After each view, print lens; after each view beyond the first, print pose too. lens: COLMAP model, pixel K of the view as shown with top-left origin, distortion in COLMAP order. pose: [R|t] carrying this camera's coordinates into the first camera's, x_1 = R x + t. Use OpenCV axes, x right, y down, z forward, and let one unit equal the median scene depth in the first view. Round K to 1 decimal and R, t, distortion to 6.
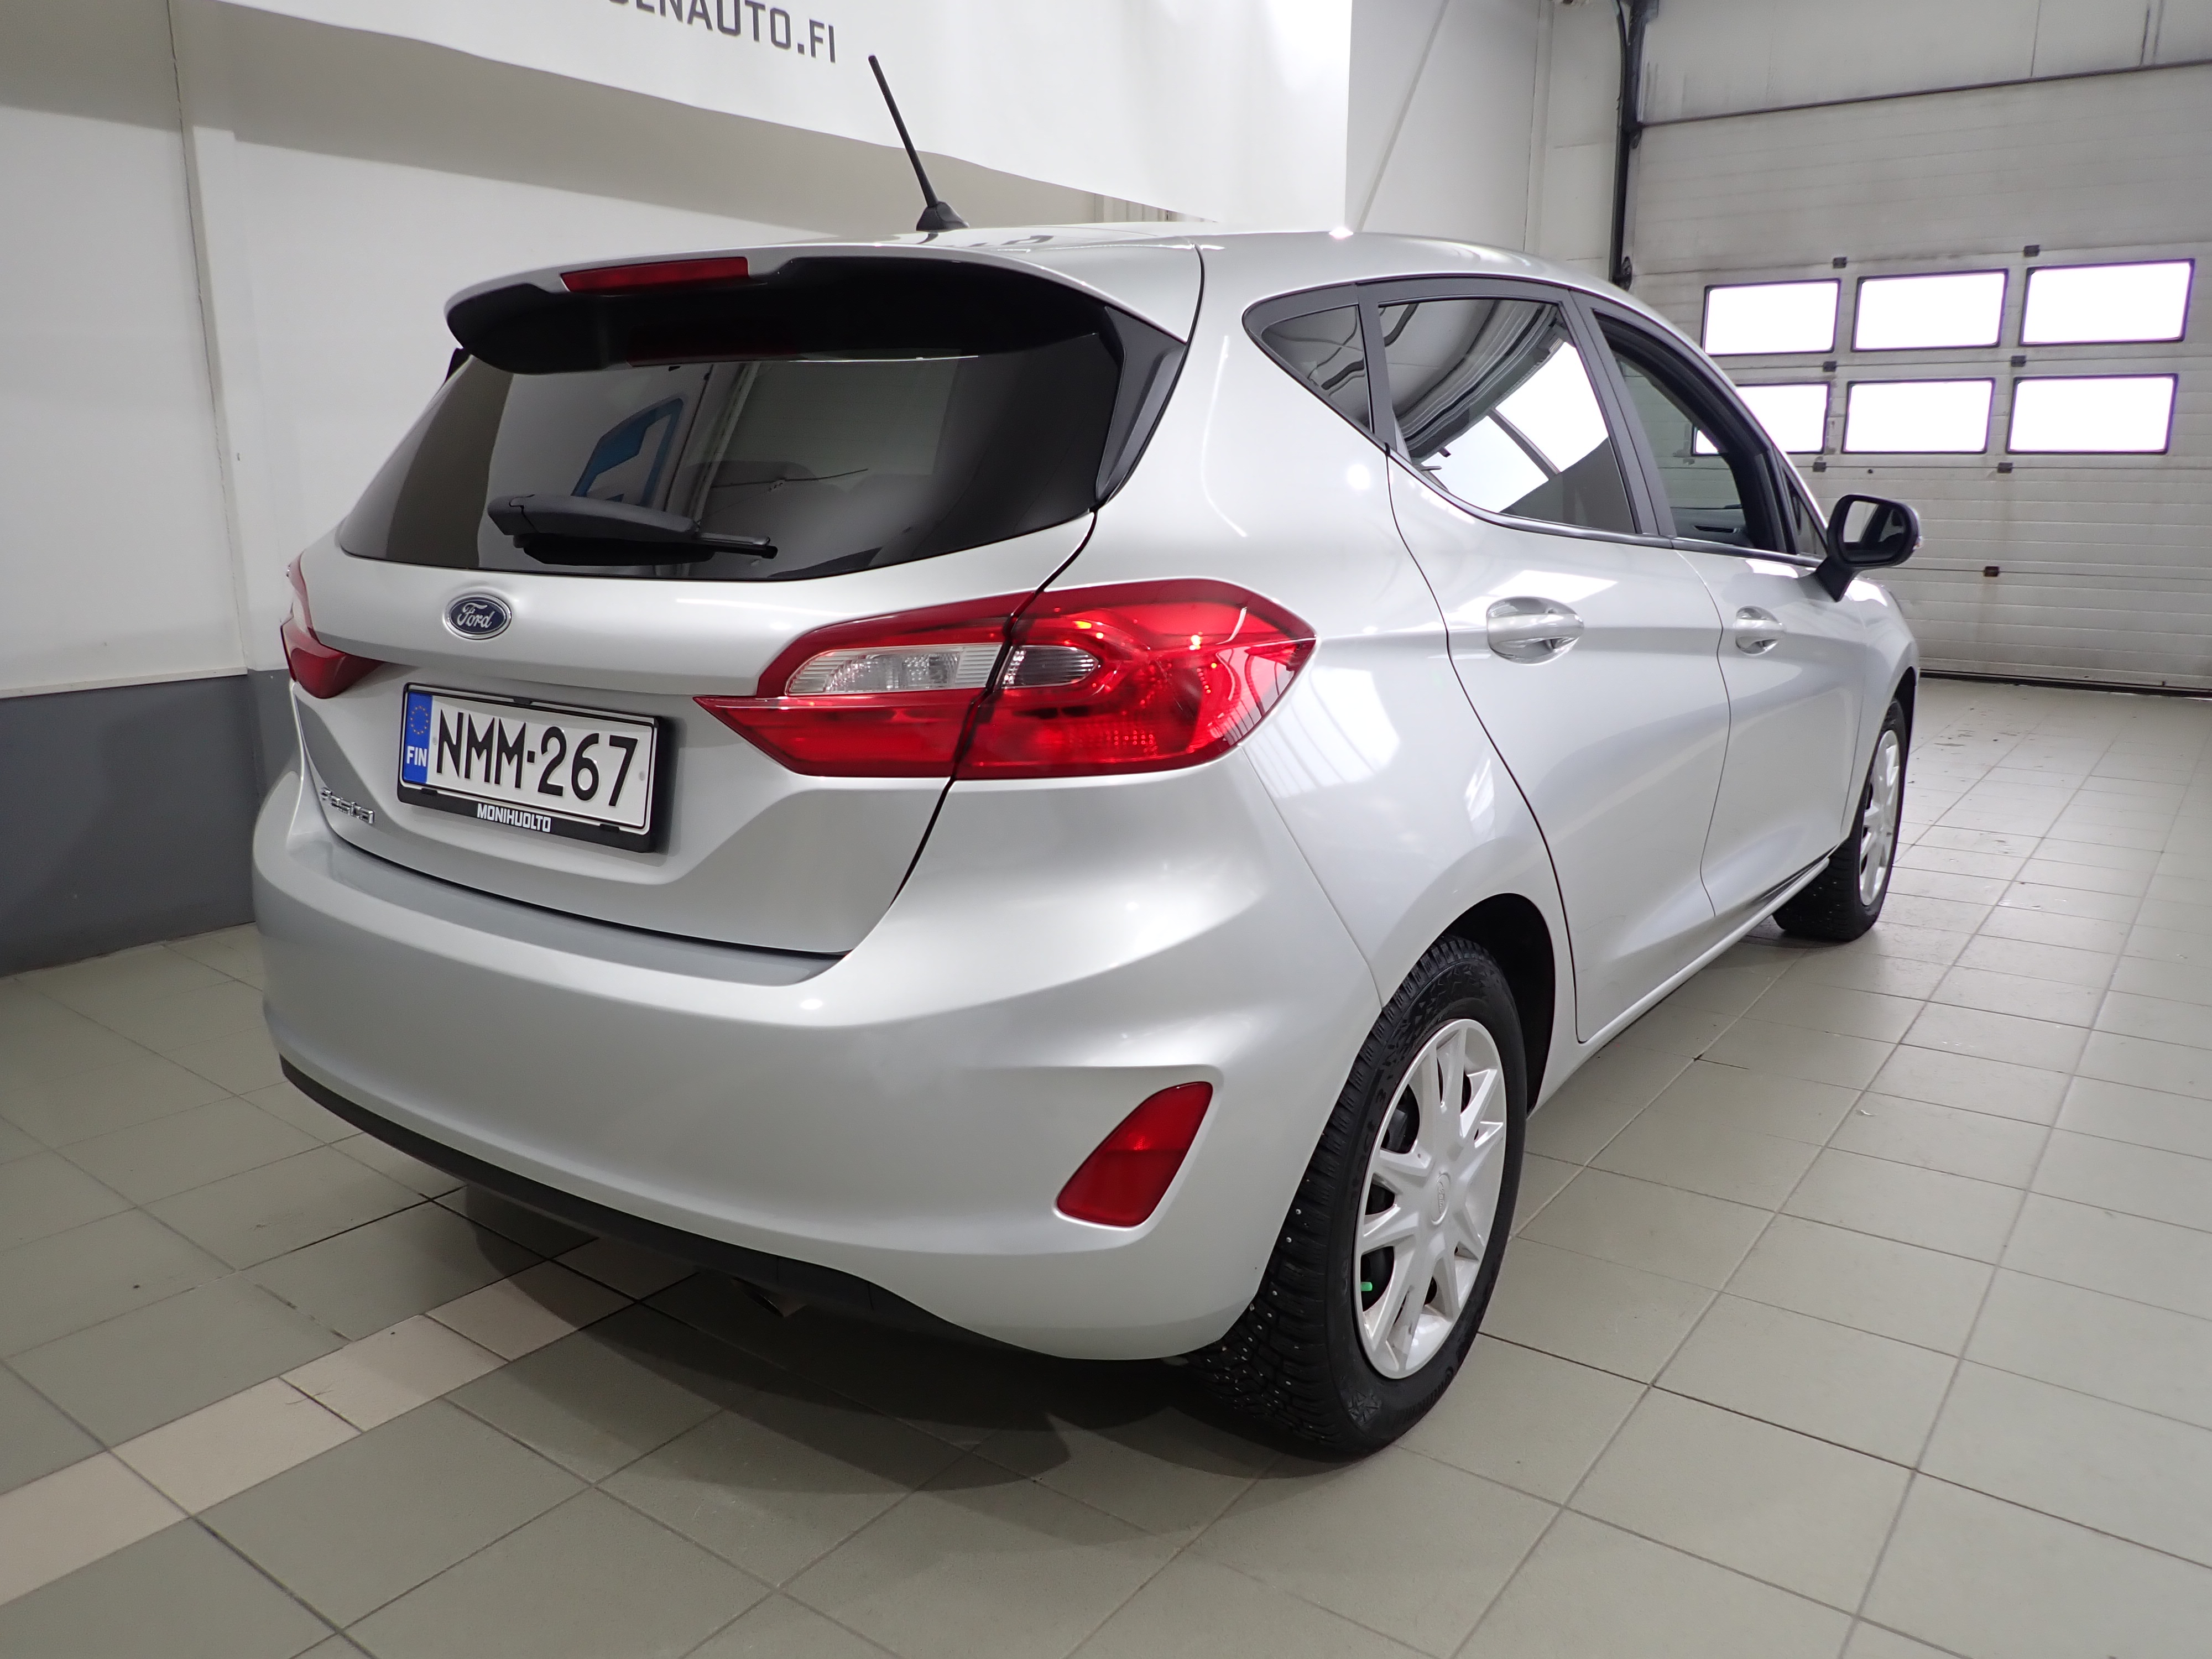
lens RADIAL K [[1630.3, 0, 1096.3], [0, 1630.3, 840.7], [0, 0, 1]] dist [-0.003244, -0.007870]
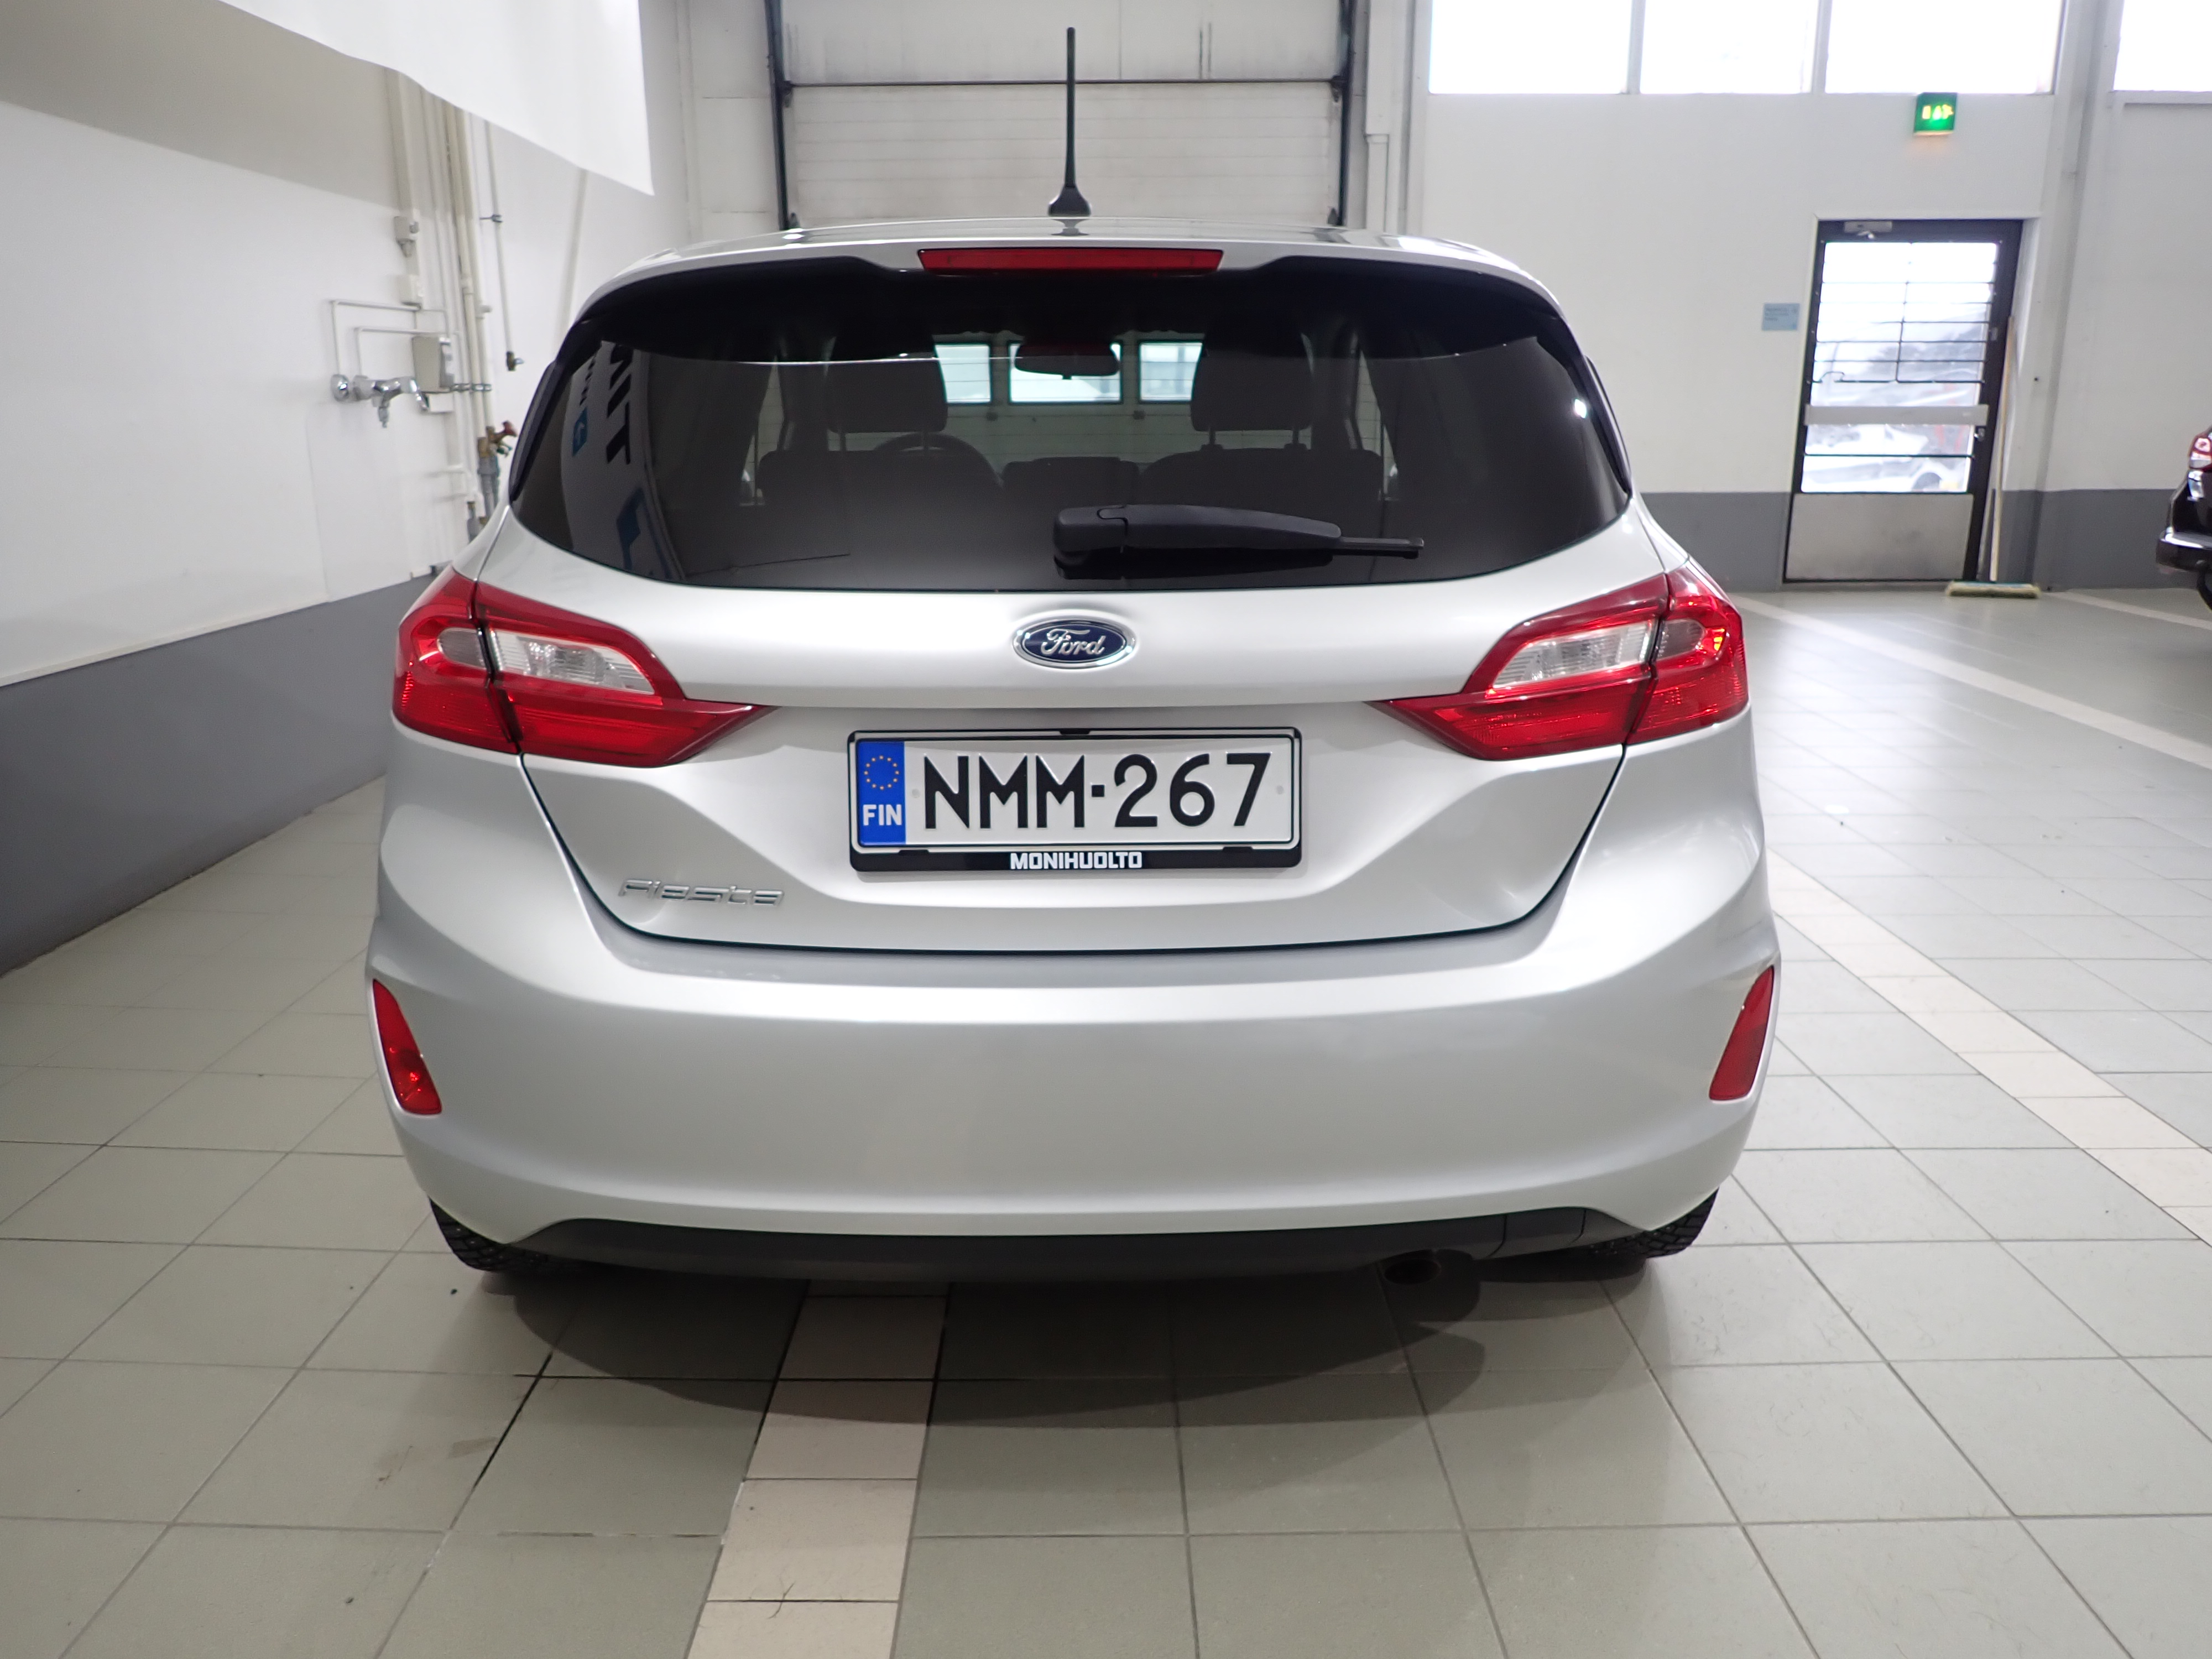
lens RADIAL K [[1630.3, 0, 1096.3], [0, 1630.3, 840.7], [0, 0, 1]] dist [-0.003244, -0.007870]
pose [[0.804337, -0.161934, 0.571681, -0.806503], [0.142499, 0.986639, 0.078984, -0.088812], [-0.576832, 0.017934, 0.816666, 0.230229]]
